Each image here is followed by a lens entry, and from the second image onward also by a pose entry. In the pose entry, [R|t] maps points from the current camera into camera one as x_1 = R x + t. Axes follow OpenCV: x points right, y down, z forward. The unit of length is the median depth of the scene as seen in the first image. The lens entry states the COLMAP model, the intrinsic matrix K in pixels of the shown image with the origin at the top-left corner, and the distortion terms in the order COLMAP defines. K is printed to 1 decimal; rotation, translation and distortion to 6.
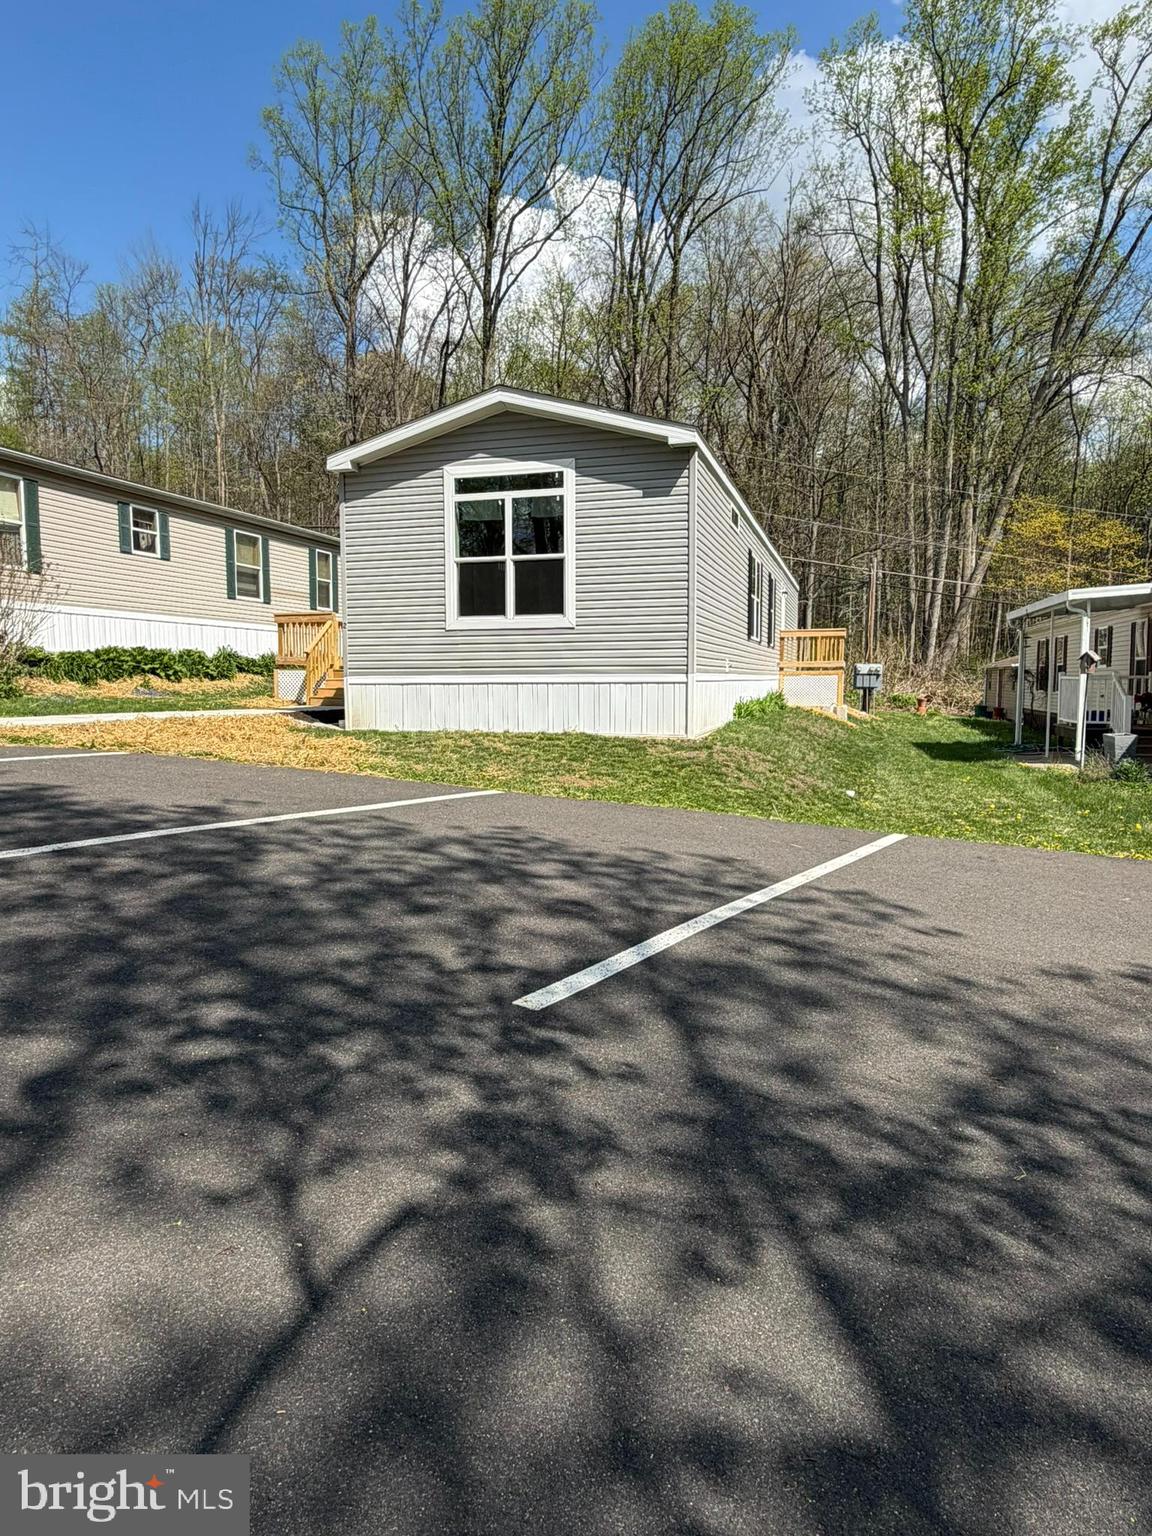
lens RADIAL K [[995.4, 0, 572.5], [0, 995.4, 763.7], [0, 0, 1]] dist [-0.013669, 0.012985]
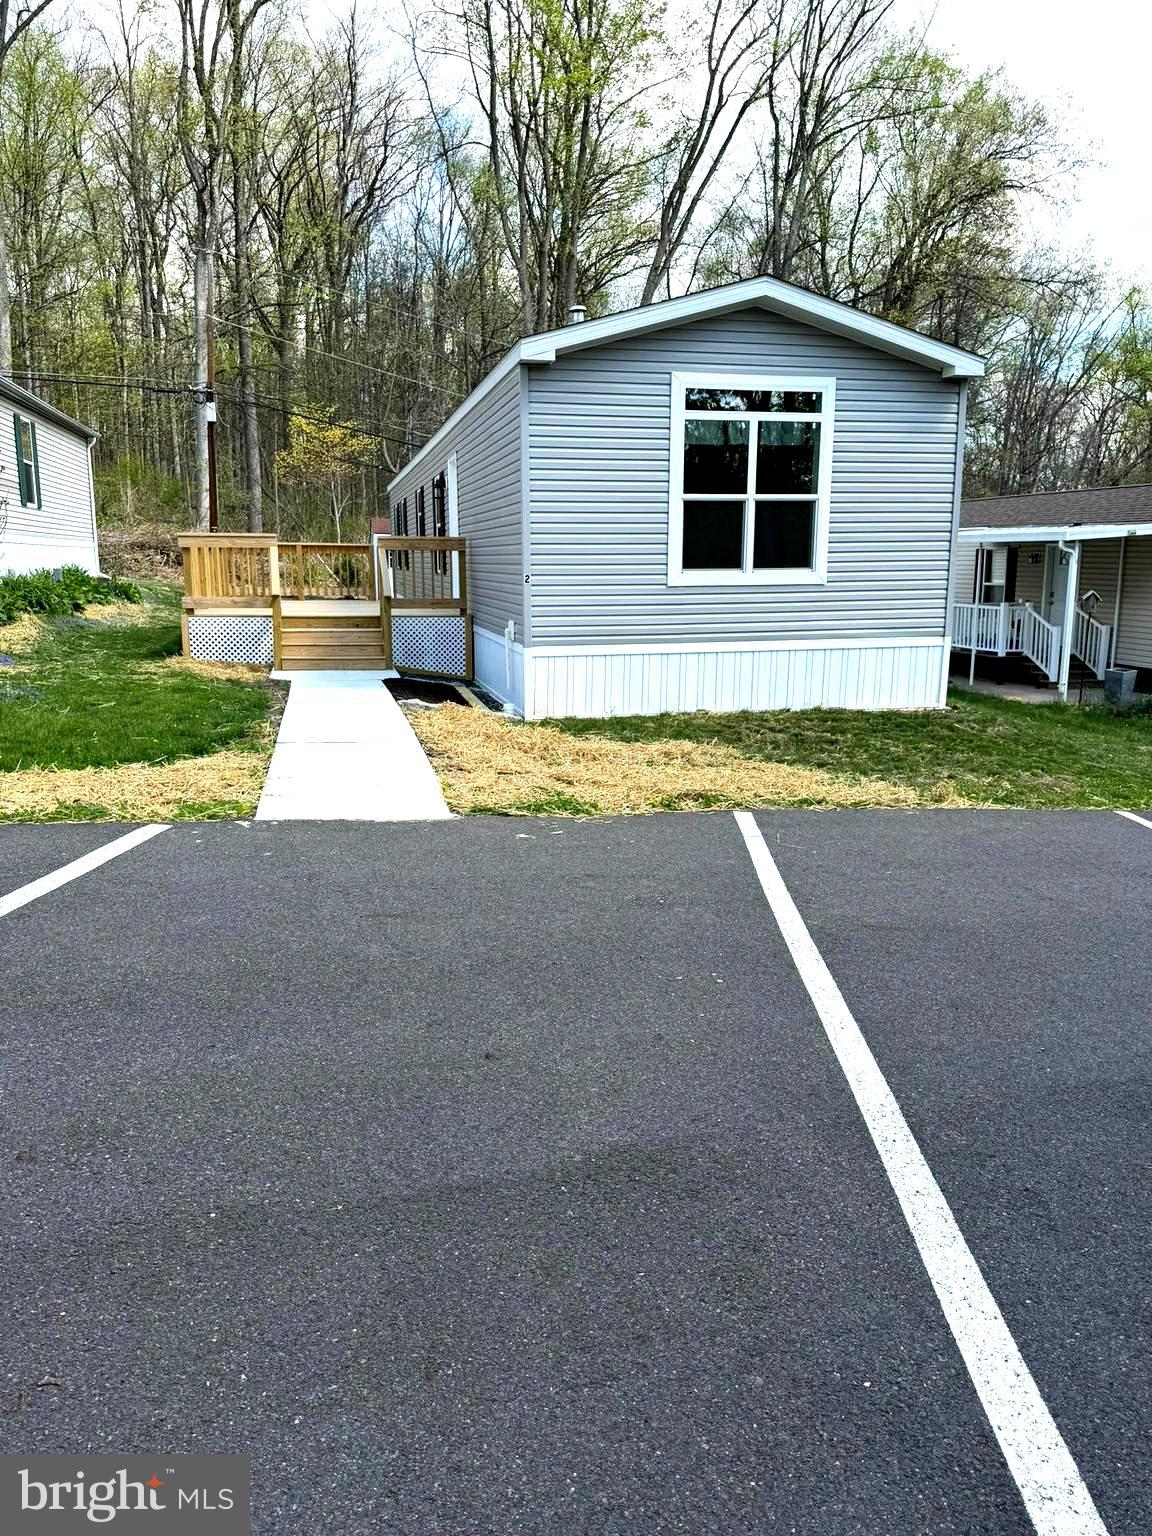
lens RADIAL K [[1065.7, 0, 584.1], [0, 1065.7, 766.5], [0, 0, 1]] dist [0.059863, -0.007214]
pose [[0.868861, -0.091922, 0.486448, -0.625137], [0.042624, 0.992852, 0.111483, -0.092184], [-0.493218, -0.076129, 0.866568, 0.295501]]
